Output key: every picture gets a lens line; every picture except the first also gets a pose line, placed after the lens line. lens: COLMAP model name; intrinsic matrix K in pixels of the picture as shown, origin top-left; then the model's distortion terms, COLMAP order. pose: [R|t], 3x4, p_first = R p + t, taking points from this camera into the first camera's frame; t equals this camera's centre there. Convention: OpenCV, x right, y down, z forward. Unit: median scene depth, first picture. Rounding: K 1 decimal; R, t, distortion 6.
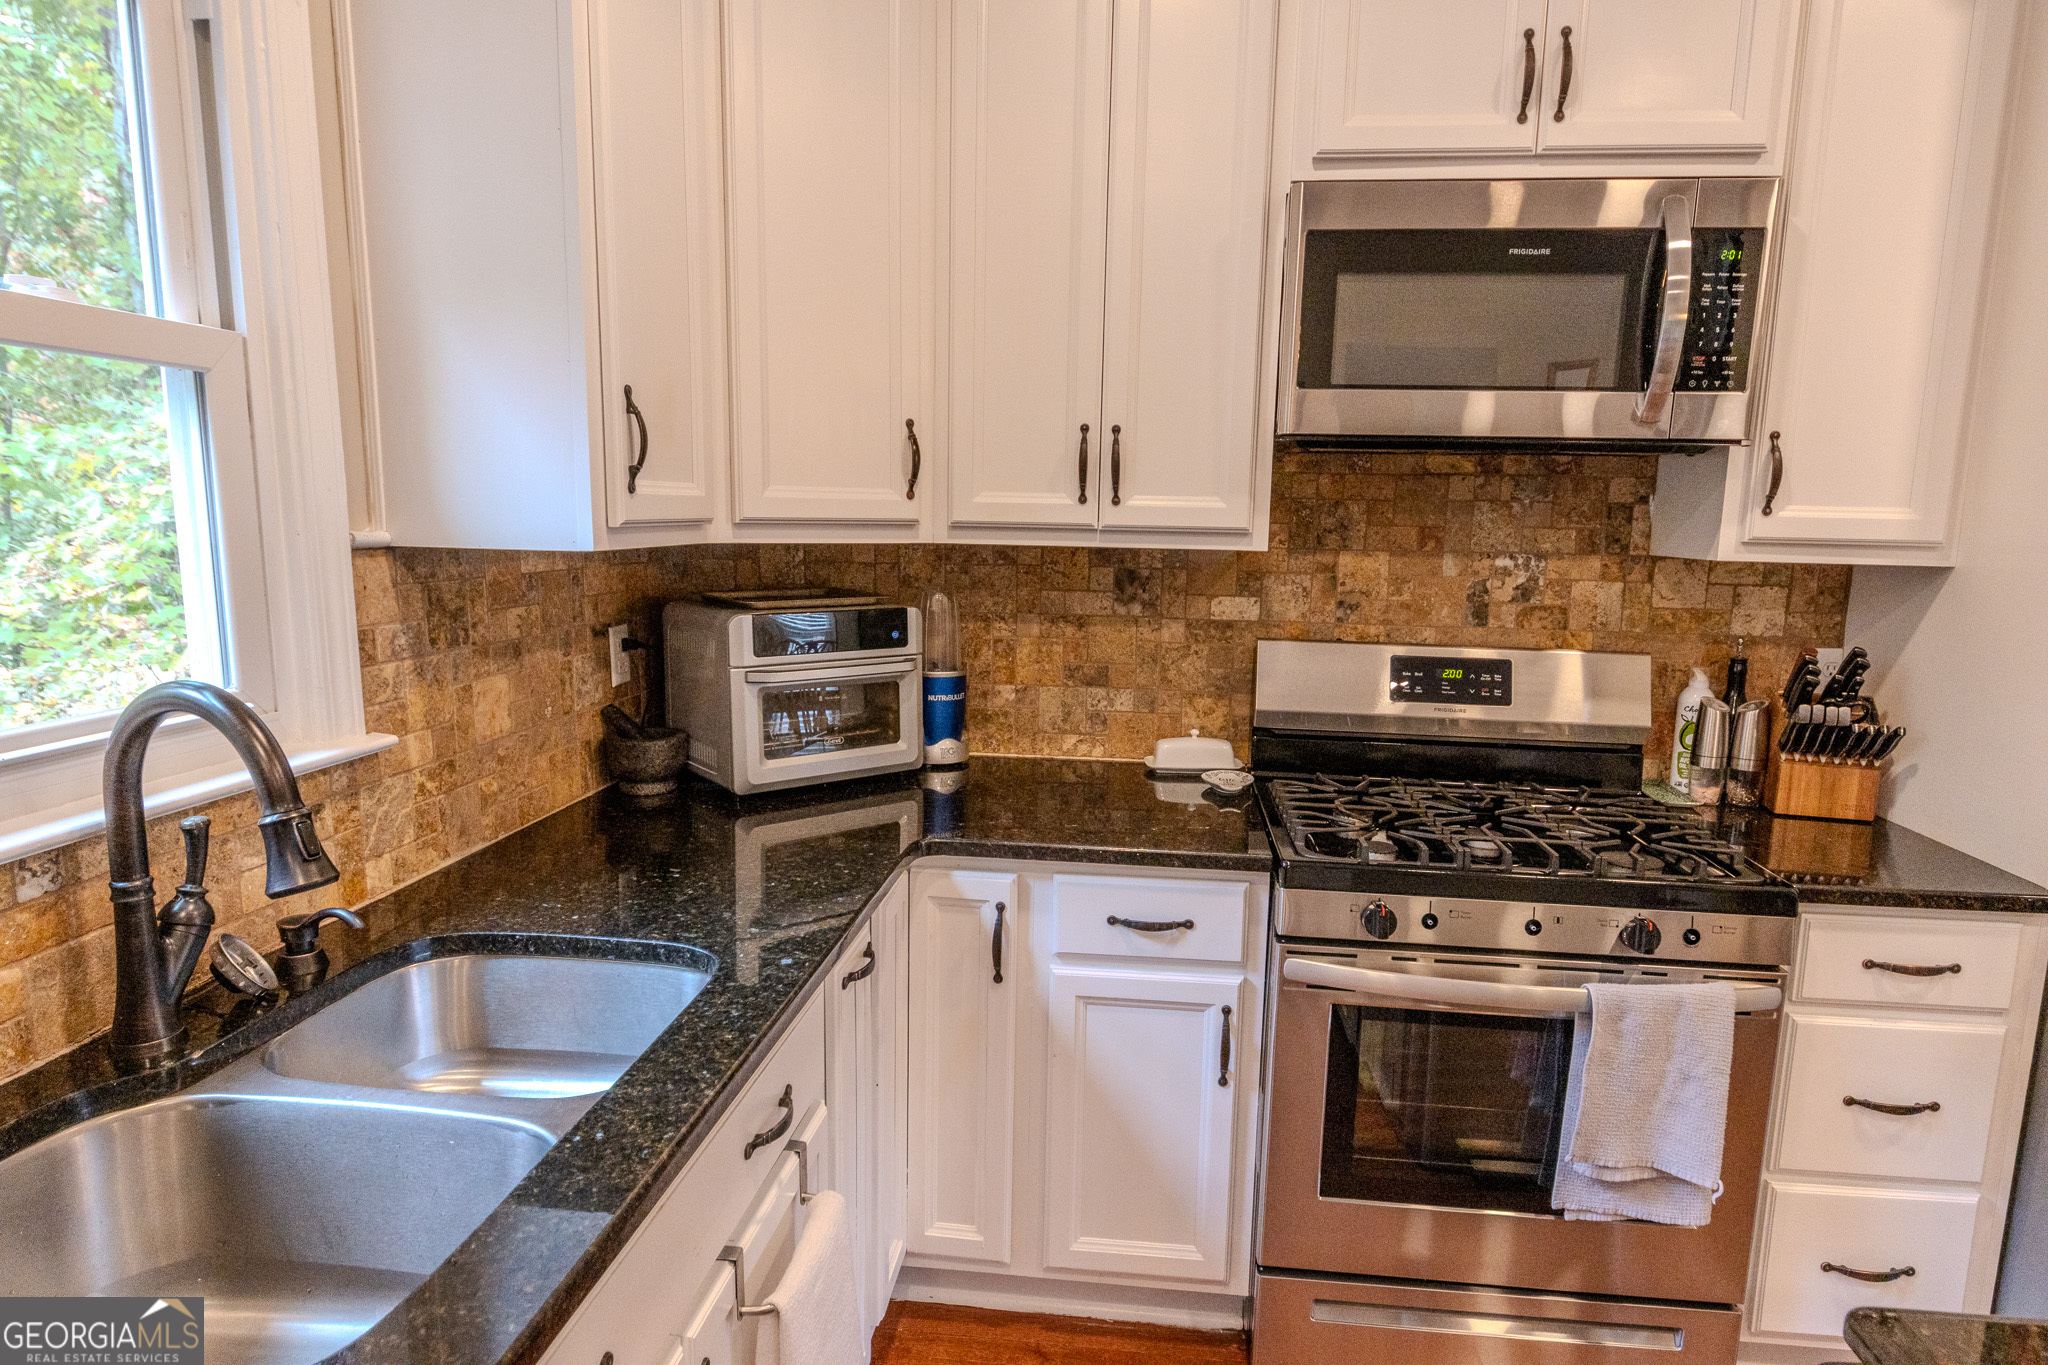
lens RADIAL K [[1159.0, 0, 1037.1], [0, 1159.0, 690.5], [0, 0, 1]] dist [0.013975, -0.013954]
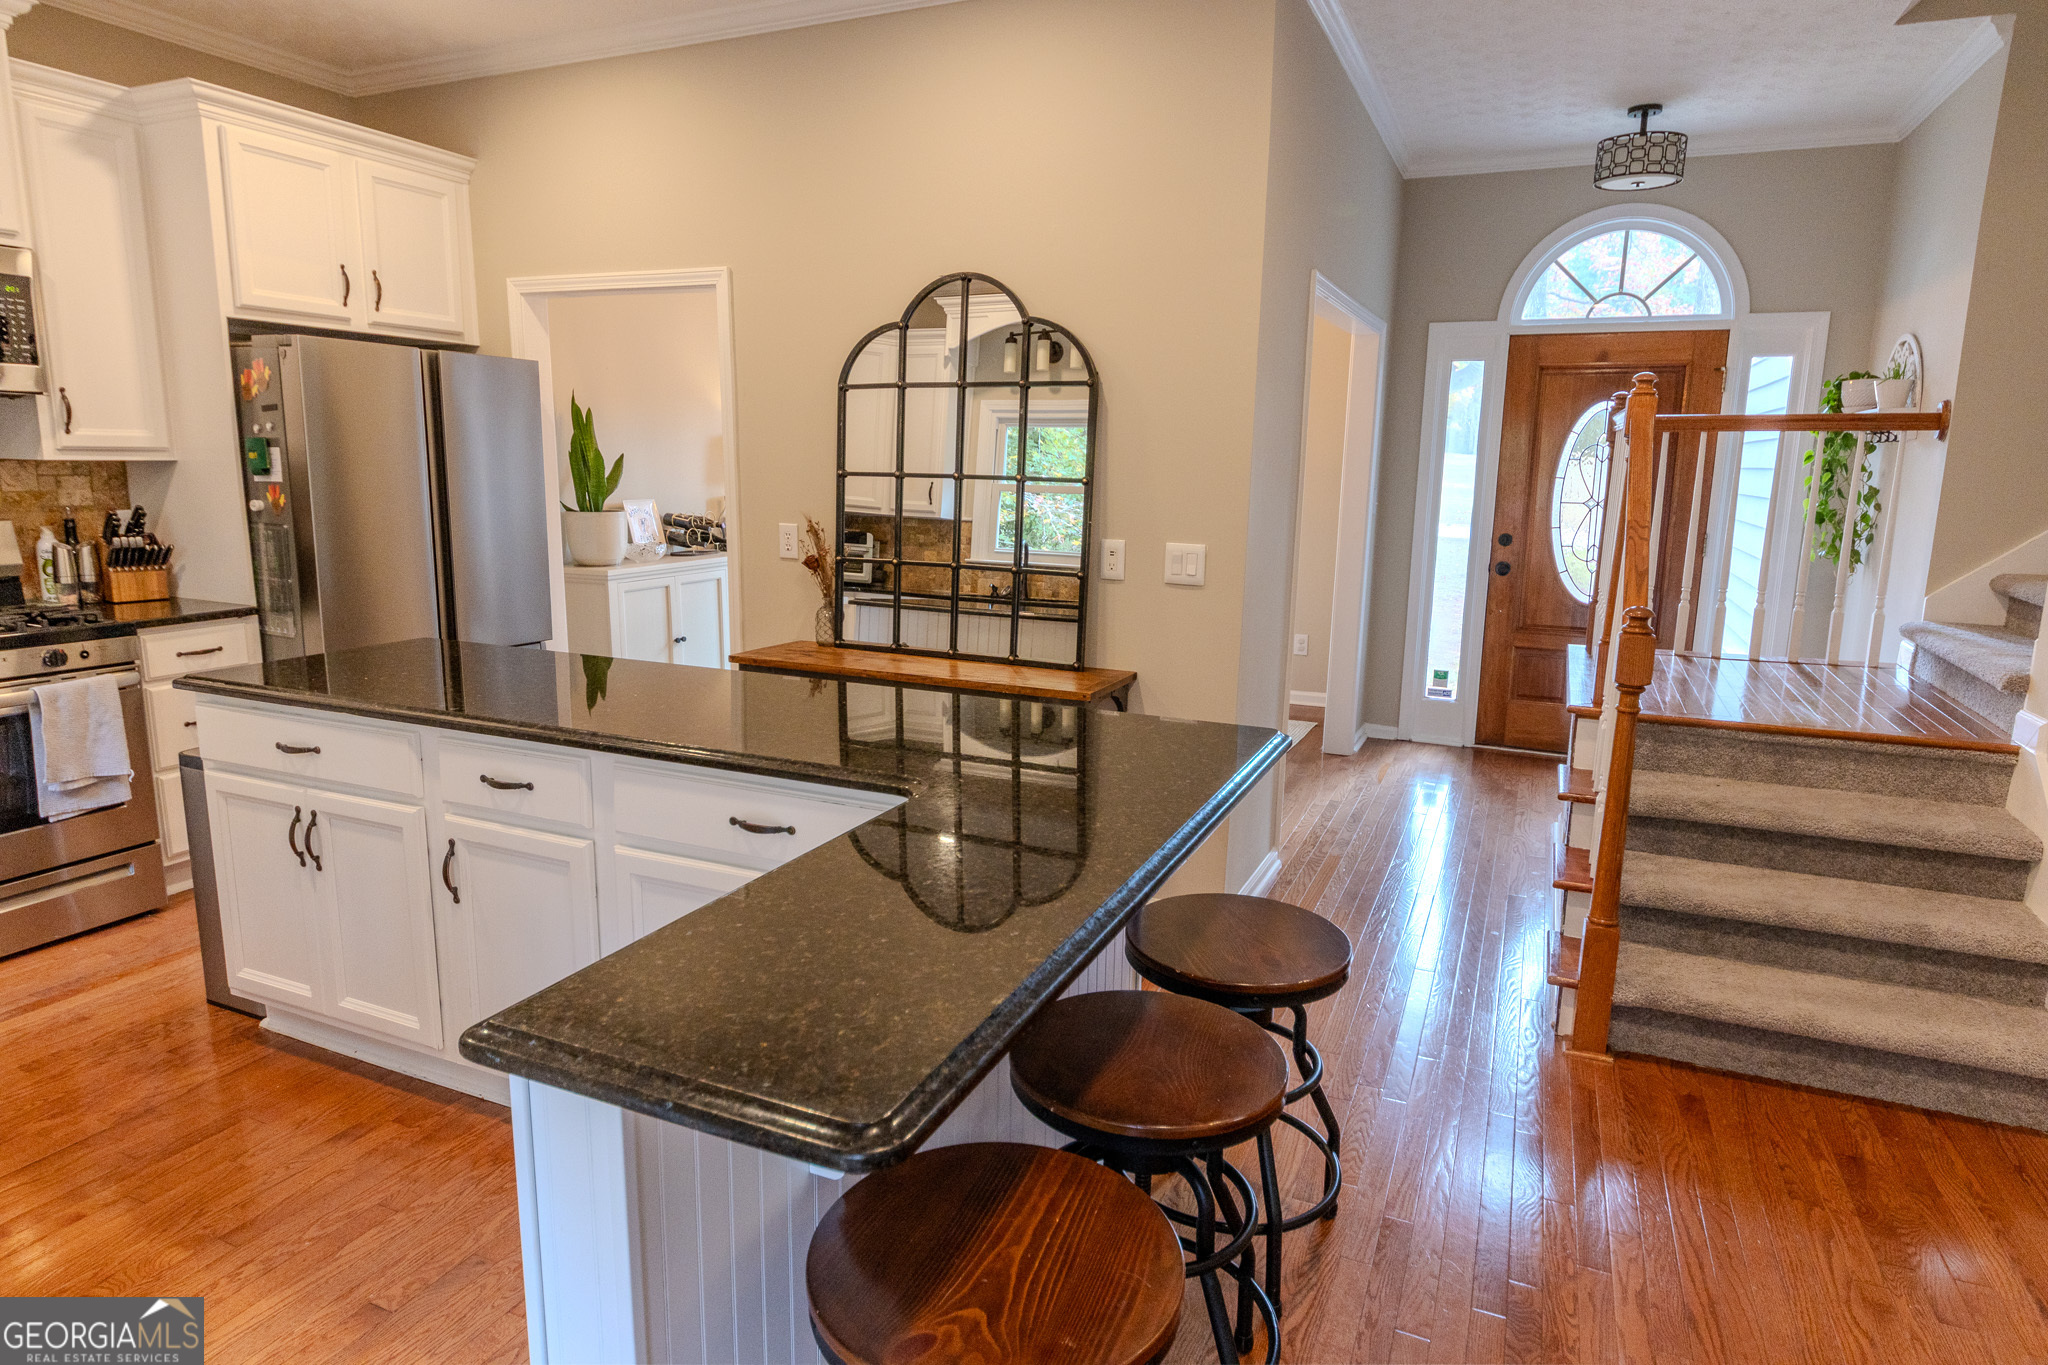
lens RADIAL K [[1159.0, 0, 1028.2], [0, 1159.0, 671.1], [0, 0, 1]] dist [0.013975, -0.013954]
pose [[0.310941, -0.186153, 0.932021, -0.635704], [0.133733, 0.979445, 0.151009, 0.132232], [-0.940974, 0.077687, 0.329444, -0.934228]]
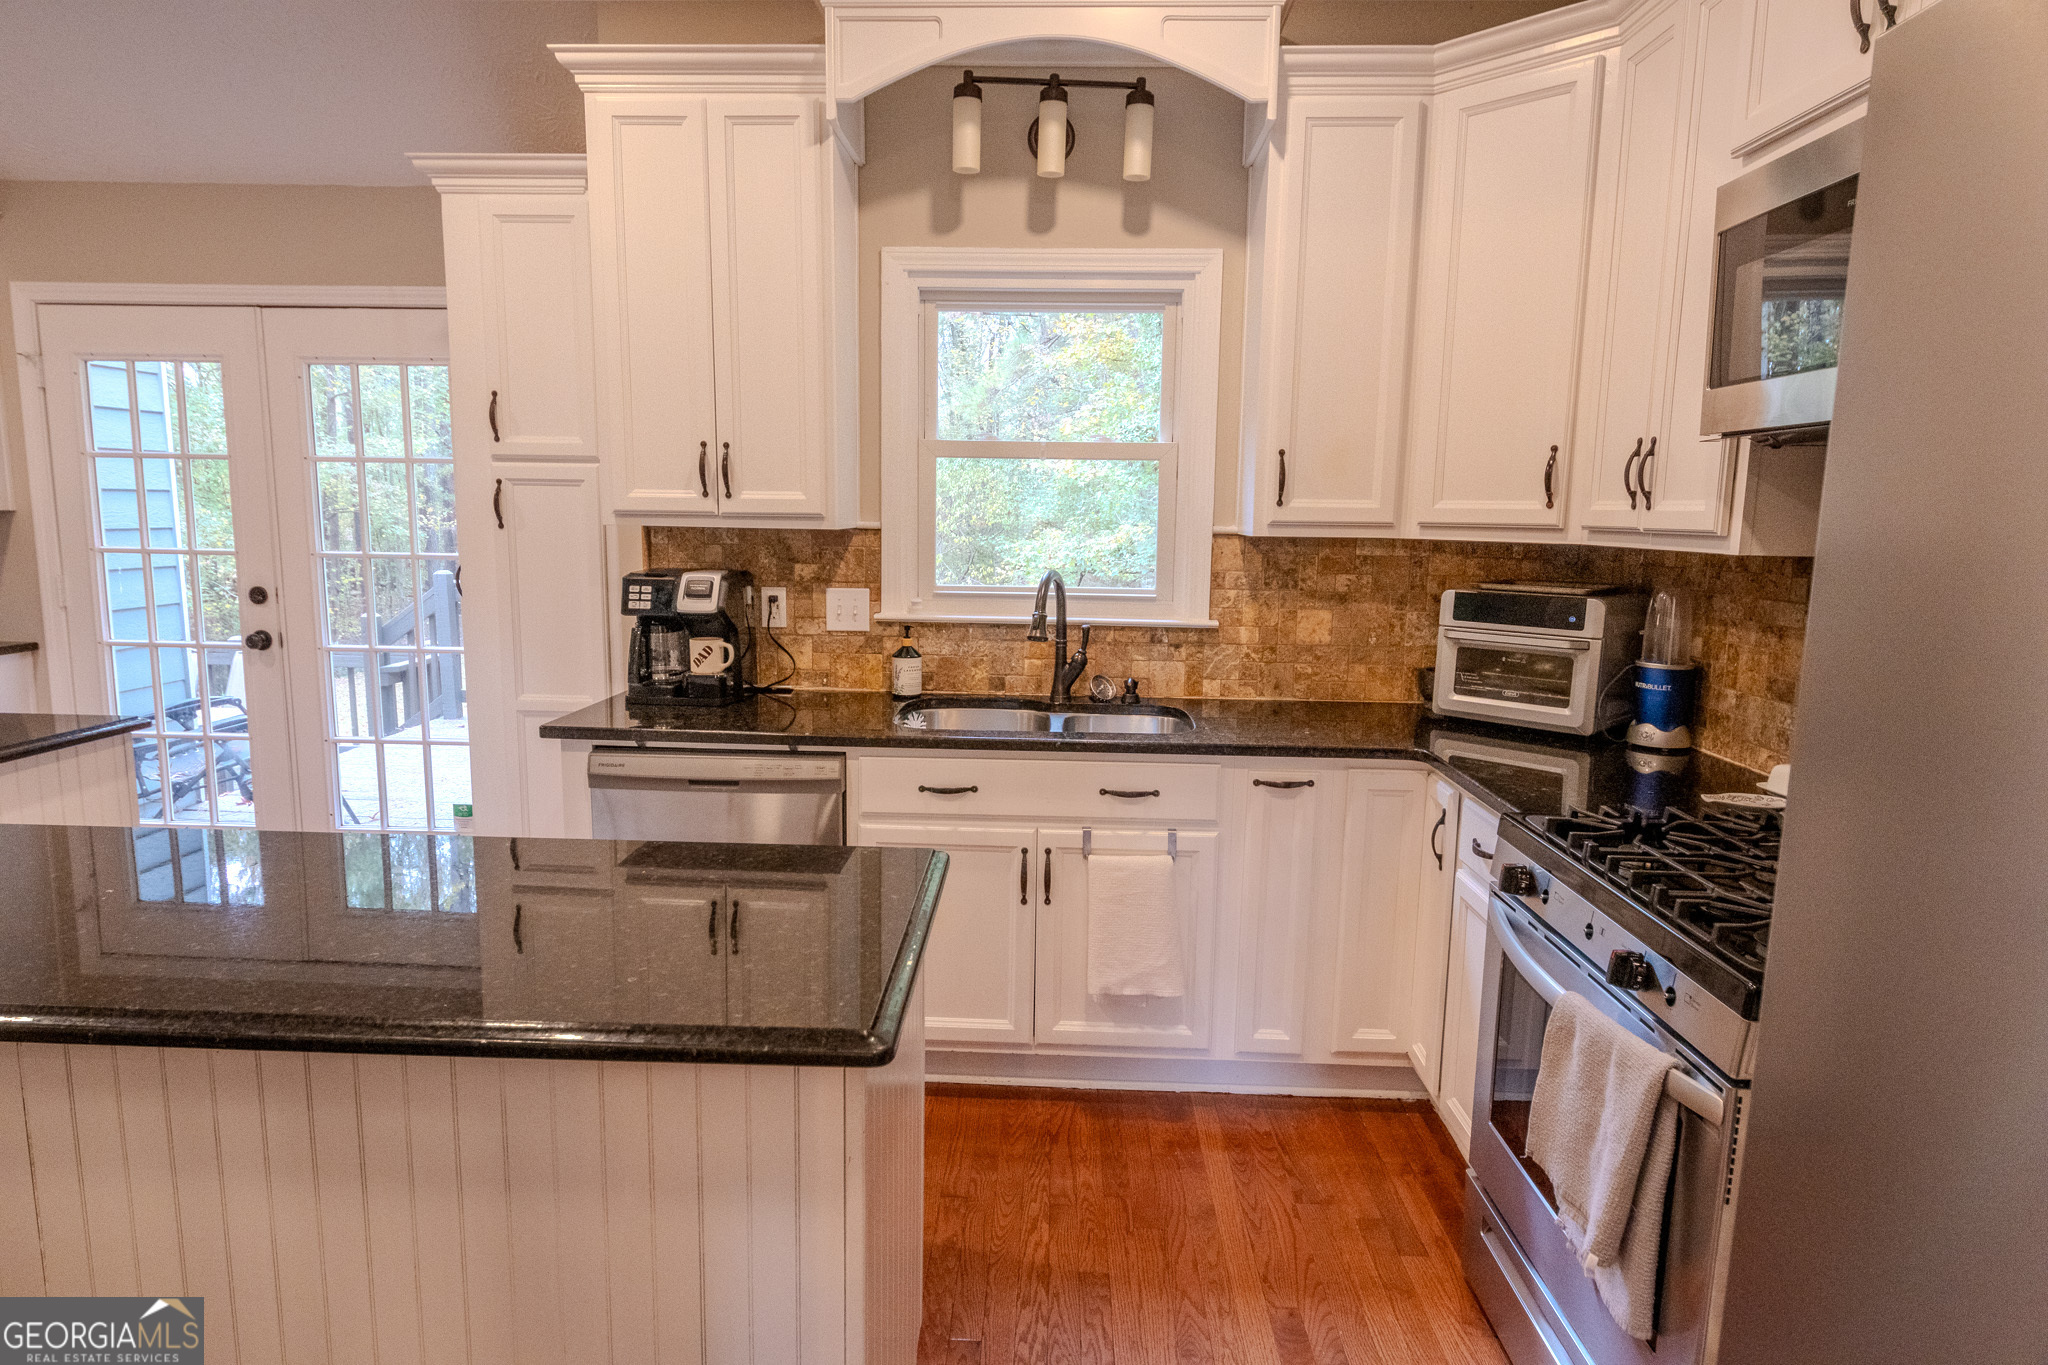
lens RADIAL K [[1159.0, 0, 1026.3], [0, 1159.0, 675.2], [0, 0, 1]] dist [0.013975, -0.013954]
pose [[0.073845, 0.123277, -0.989621, 1.134590], [-0.169045, 0.979517, 0.109405, -0.029355], [0.982838, 0.159211, 0.093172, 0.352847]]
